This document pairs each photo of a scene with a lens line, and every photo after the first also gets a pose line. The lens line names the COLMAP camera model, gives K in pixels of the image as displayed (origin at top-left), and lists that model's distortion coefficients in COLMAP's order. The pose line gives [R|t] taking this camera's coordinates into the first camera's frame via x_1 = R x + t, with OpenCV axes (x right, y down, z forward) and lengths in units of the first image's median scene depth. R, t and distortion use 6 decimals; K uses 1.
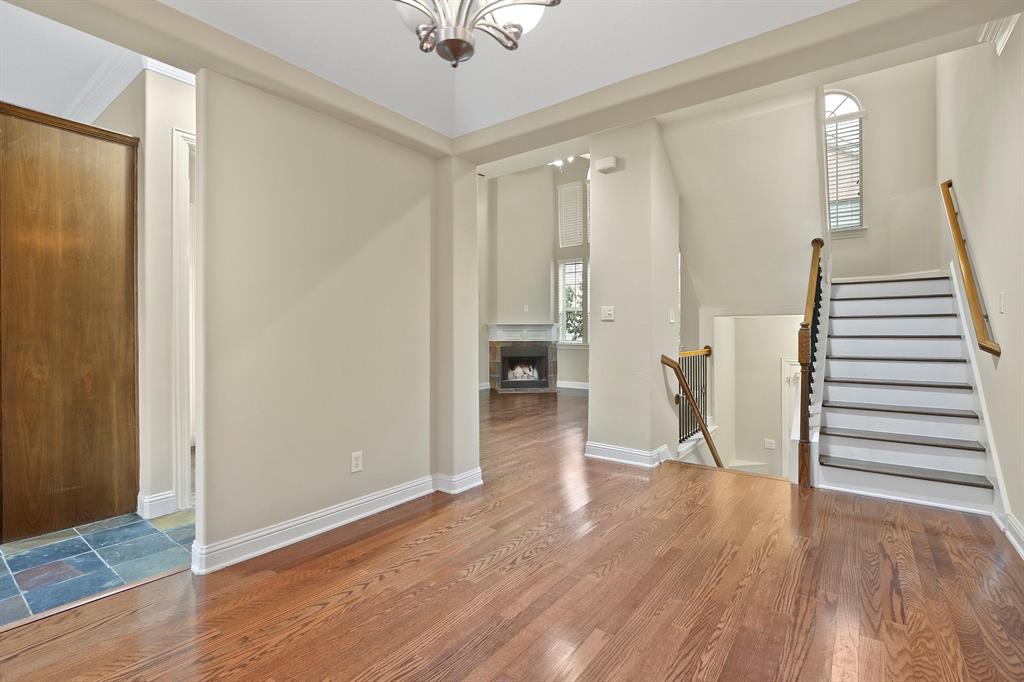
lens RADIAL K [[467.1, 0, 512.6], [0, 467.1, 338.6], [0, 0, 1]] dist [-0.014839, 0.001292]
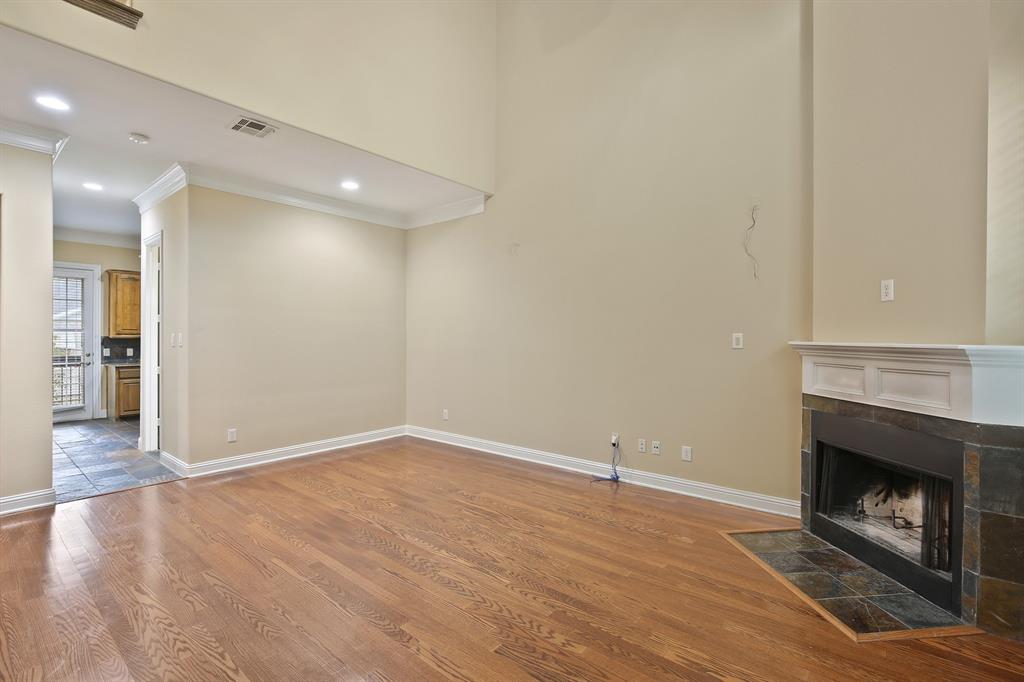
lens RADIAL K [[467.1, 0, 510.5], [0, 467.1, 337.1], [0, 0, 1]] dist [-0.014839, 0.001292]
pose [[-0.055527, 0.006801, -0.998434, 0.317440], [-0.014514, 0.999866, 0.007618, -0.034789], [0.998352, 0.014914, -0.055421, 0.782377]]
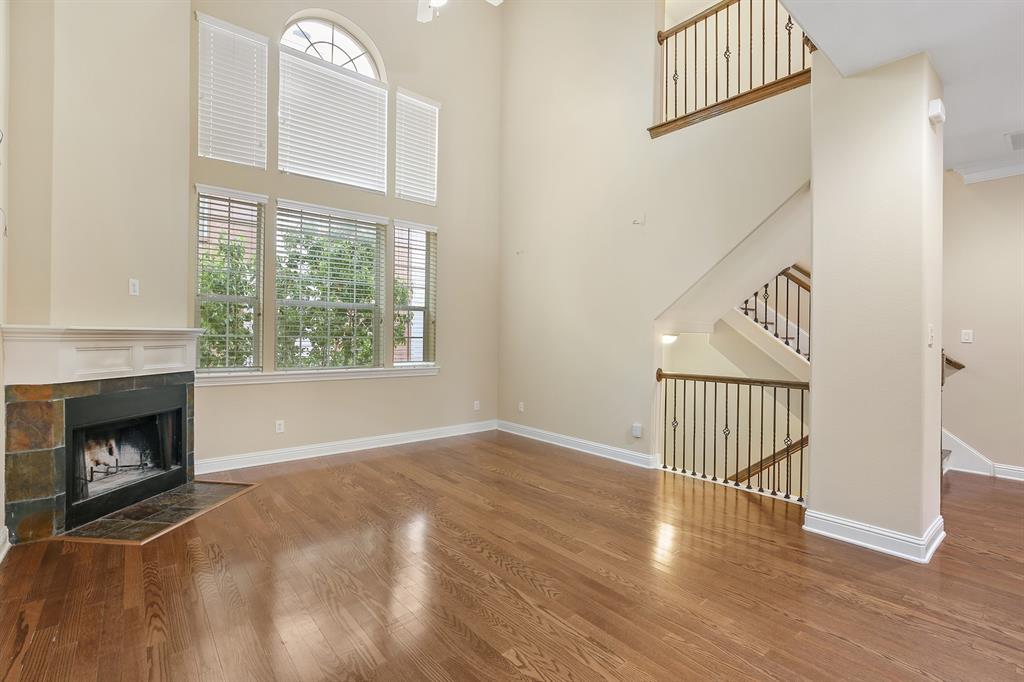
lens RADIAL K [[467.1, 0, 515.9], [0, 467.1, 335.4], [0, 0, 1]] dist [-0.014839, 0.001292]
pose [[0.230502, 0.004690, 0.973061, -0.255928], [0.002177, 0.999983, -0.005335, -0.023780], [-0.973069, 0.003348, 0.230488, 0.617304]]
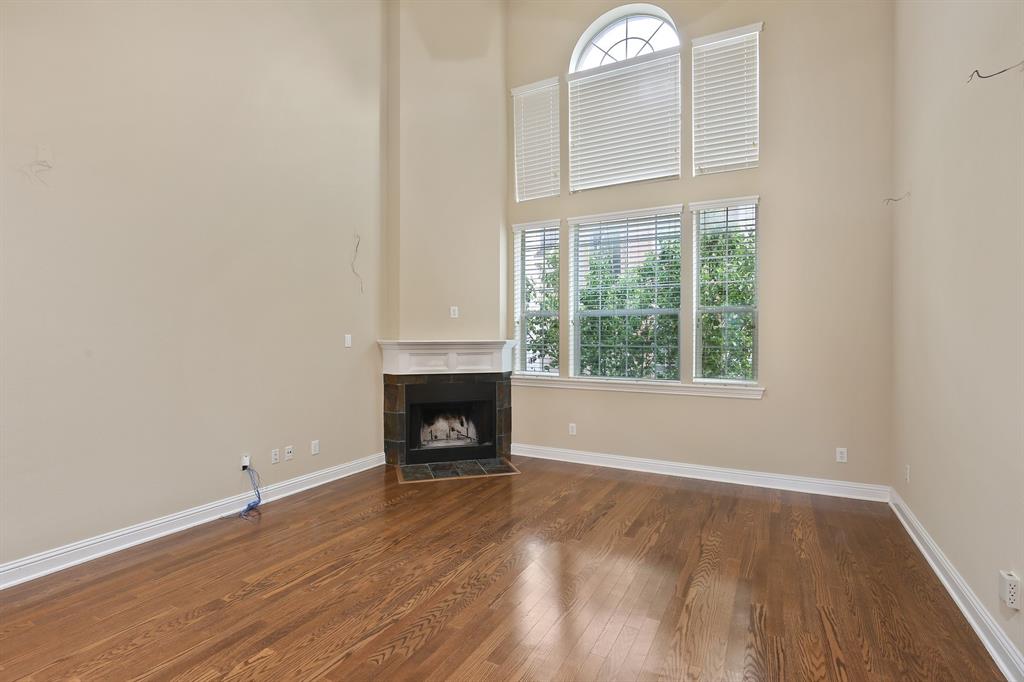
lens RADIAL K [[489.8, 0, 509.6], [0, 489.8, 340.8], [0, 0, 1]] dist [-0.014328, -0.000488]
pose [[0.990700, -0.000085, 0.136063, 0.014869], [0.000418, 0.999997, -0.002419, -0.030065], [-0.136062, 0.002453, 0.990697, 0.433340]]
